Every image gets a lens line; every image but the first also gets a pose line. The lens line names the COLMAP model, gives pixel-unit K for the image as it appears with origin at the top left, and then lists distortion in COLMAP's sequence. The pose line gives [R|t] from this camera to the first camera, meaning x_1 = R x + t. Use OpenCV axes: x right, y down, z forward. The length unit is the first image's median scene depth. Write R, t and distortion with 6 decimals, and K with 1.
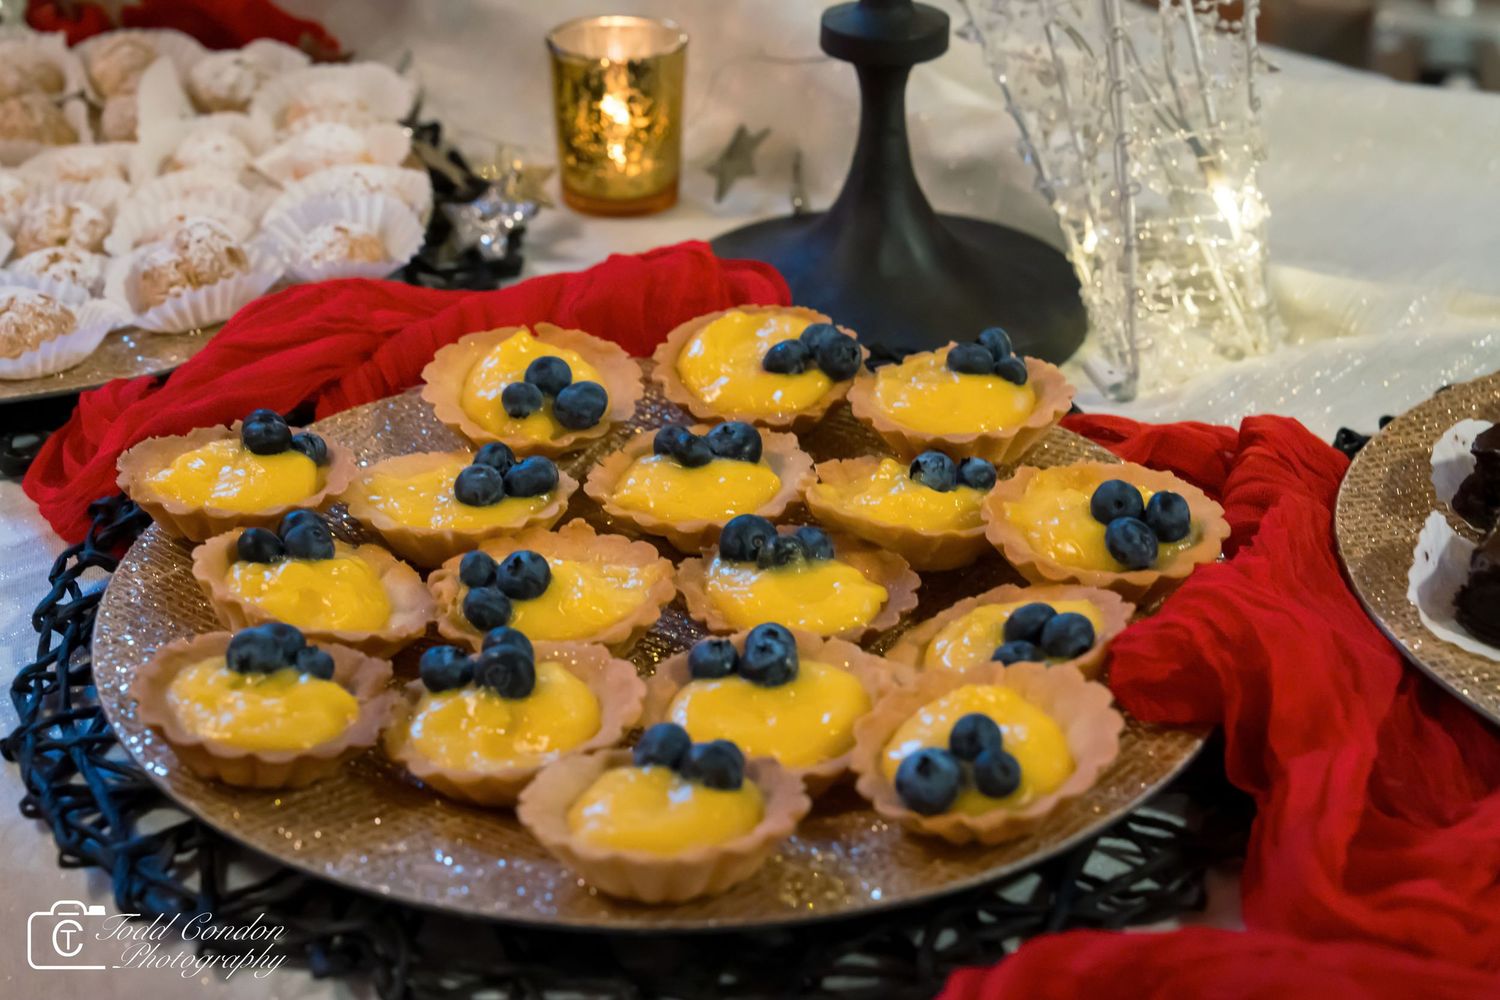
lens RADIAL K [[3047.0, 0, 749.0], [0, 3047.0, 500.4], [0, 0, 1]] dist [0.026087, 0.000000]
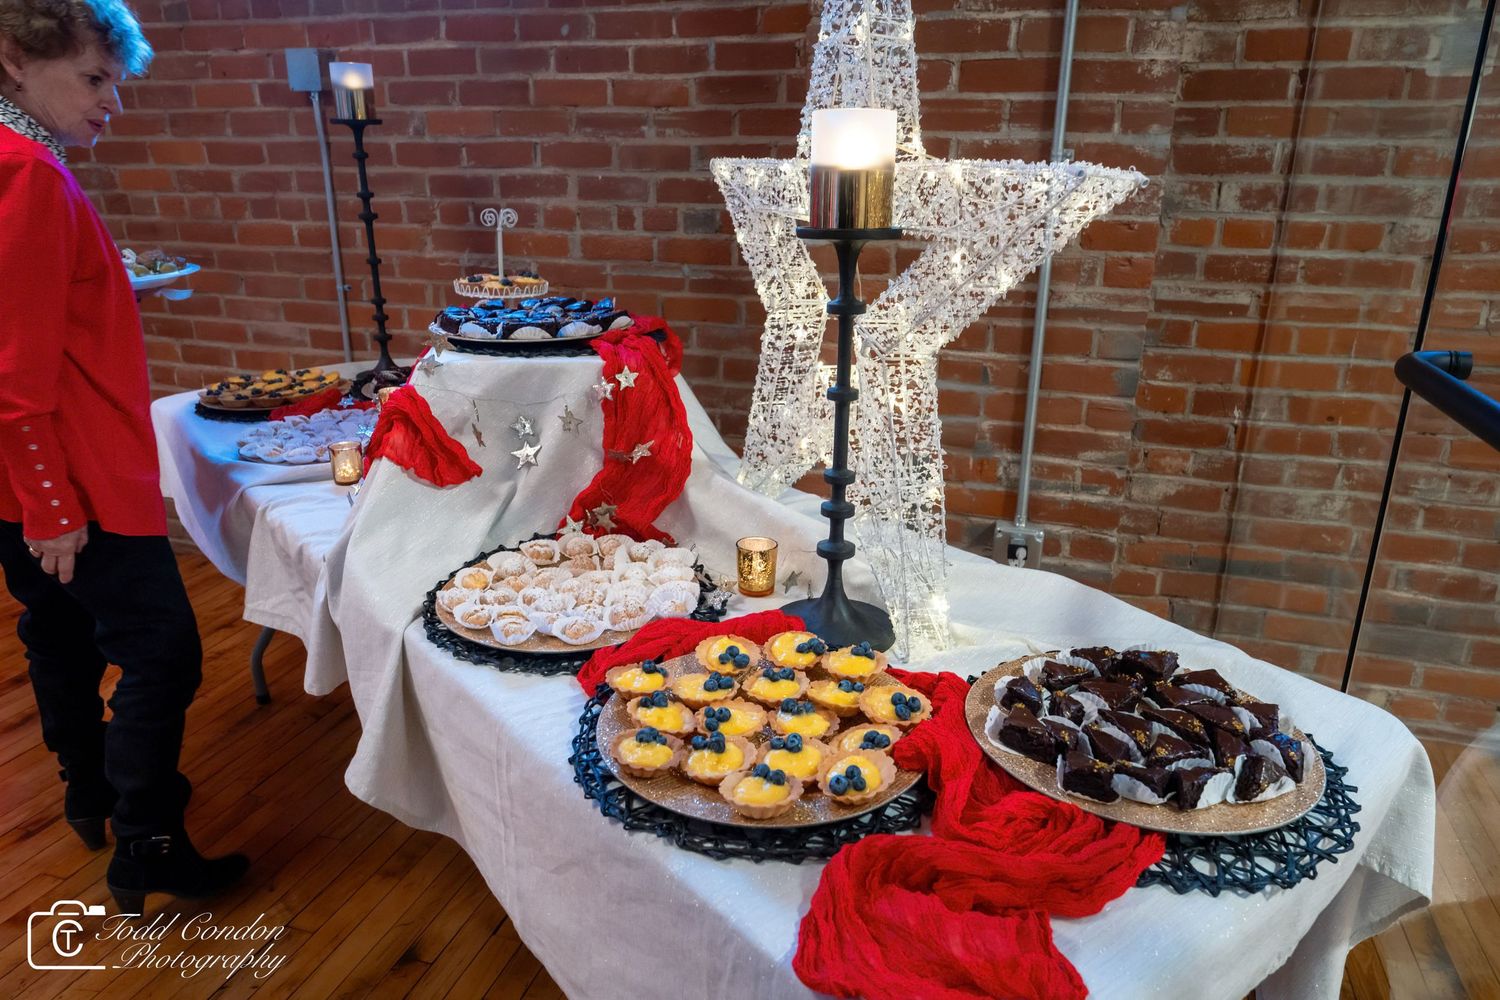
lens RADIAL K [[1030.0, 0, 752.6], [0, 1030.0, 498.8], [0, 0, 1]] dist [0.002428, 0.001621]
pose [[0.998308, 0.029912, -0.049861, 0.008891], [-0.036865, 0.988752, -0.144953, -0.046662], [0.044965, 0.146546, 0.988181, -0.165289]]
